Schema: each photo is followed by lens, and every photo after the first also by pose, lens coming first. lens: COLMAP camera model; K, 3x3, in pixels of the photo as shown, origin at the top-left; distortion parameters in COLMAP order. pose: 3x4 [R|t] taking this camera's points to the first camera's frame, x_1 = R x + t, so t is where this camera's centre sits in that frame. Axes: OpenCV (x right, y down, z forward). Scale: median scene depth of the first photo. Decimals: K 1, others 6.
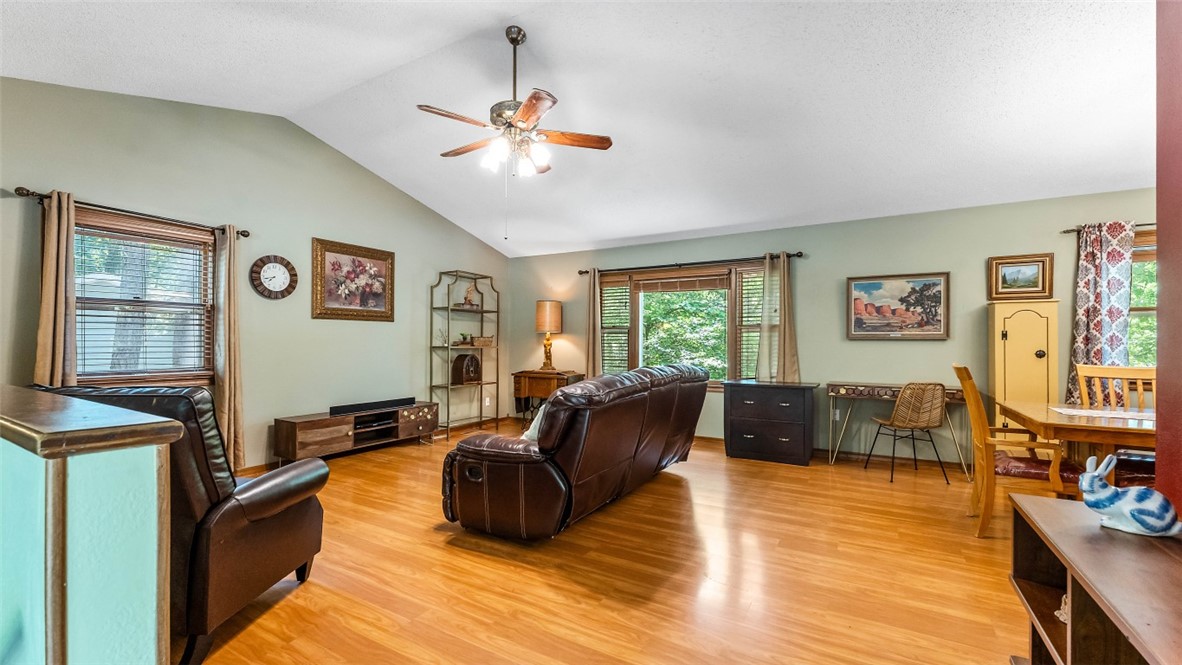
lens RADIAL K [[481.5, 0, 591.3], [0, 481.5, 339.2], [0, 0, 1]] dist [-0.005770, 0.002056]
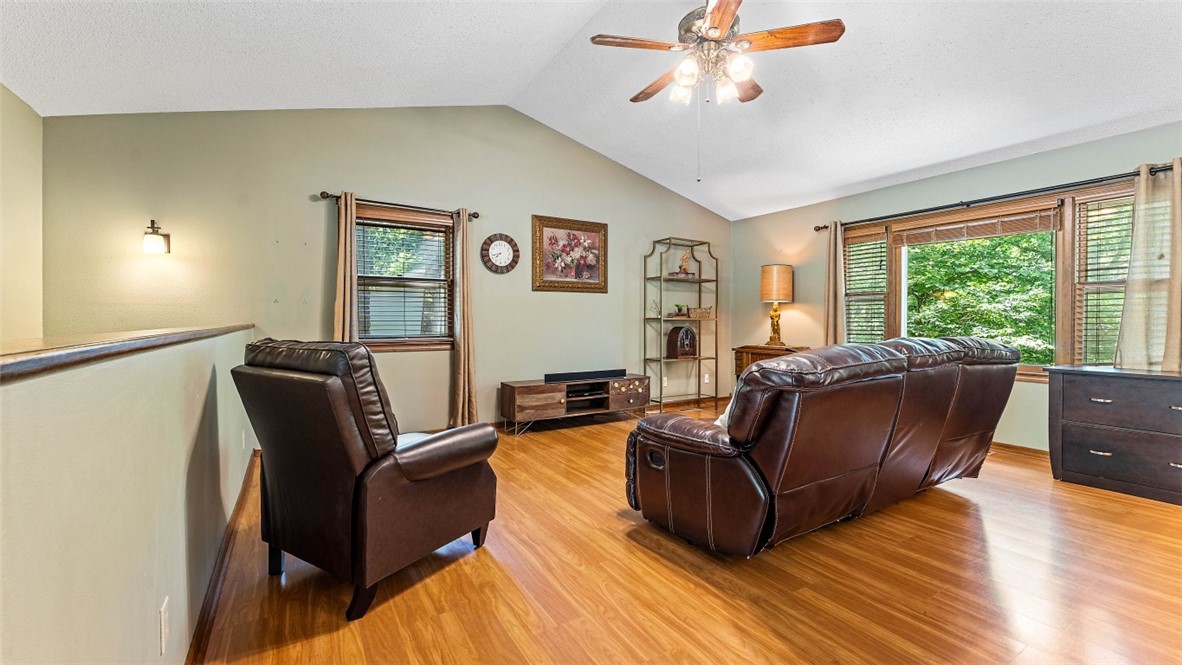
lens RADIAL K [[481.5, 0, 585.7], [0, 481.5, 322.7], [0, 0, 1]] dist [-0.005770, 0.002056]
pose [[0.878561, -0.000783, -0.477630, 0.031517], [0.005958, 0.999939, 0.009320, 0.018193], [0.477594, -0.011034, 0.878512, 0.119898]]
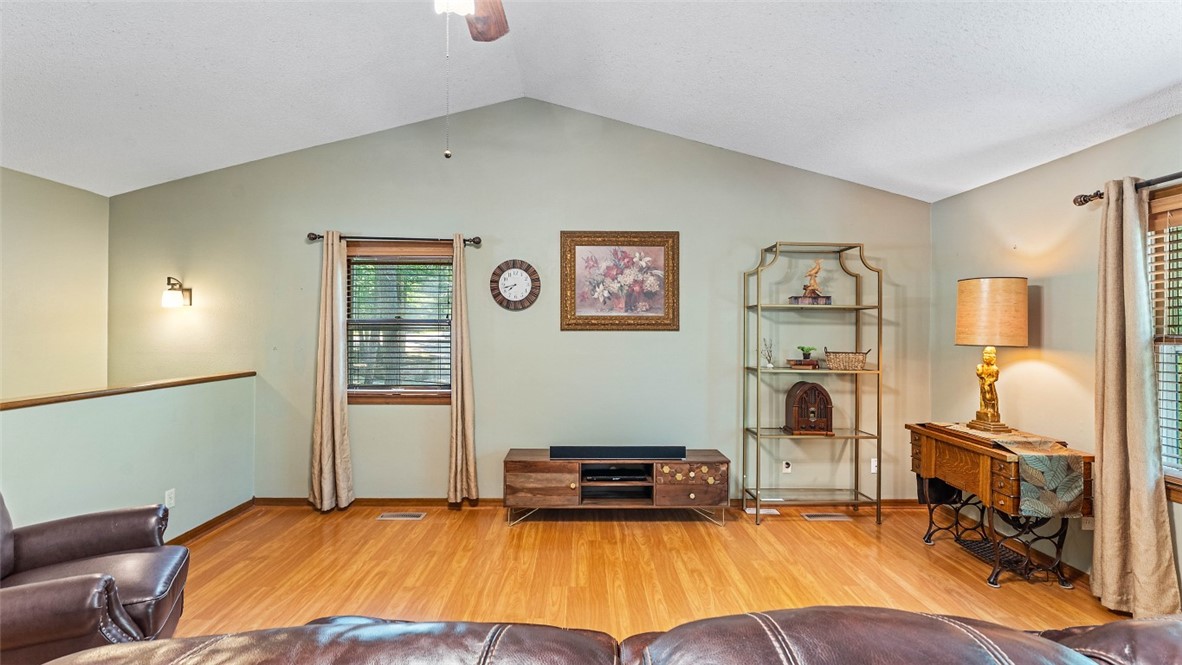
lens RADIAL K [[508.1, 0, 585.6], [0, 508.1, 328.8], [0, 0, 1]] dist [0.000032, -0.000076]
pose [[0.511232, -0.006371, -0.859419, 0.180209], [0.002376, 0.999979, -0.006000, -0.041321], [0.859439, 0.001026, 0.511237, 0.600035]]
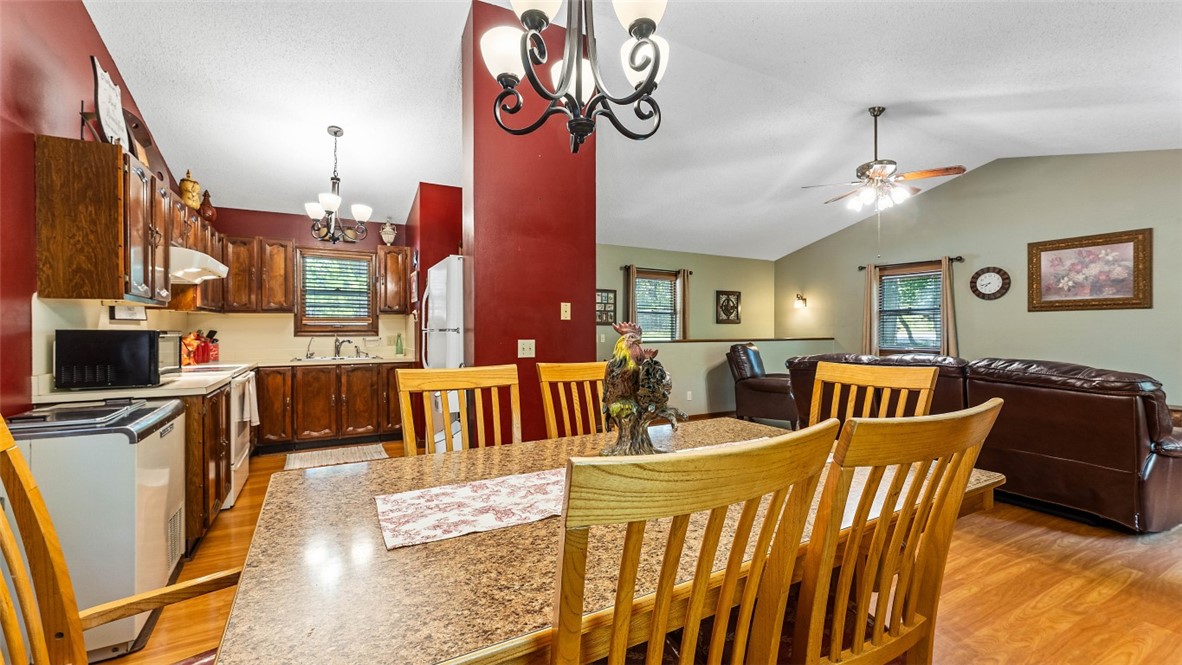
lens RADIAL K [[481.5, 0, 583.7], [0, 481.5, 334.7], [0, 0, 1]] dist [-0.005770, 0.002056]
pose [[-0.517138, 0.004803, -0.855889, 1.005015], [0.003522, 0.999988, 0.003484, 0.005591], [0.855895, -0.001213, -0.517148, 0.677166]]
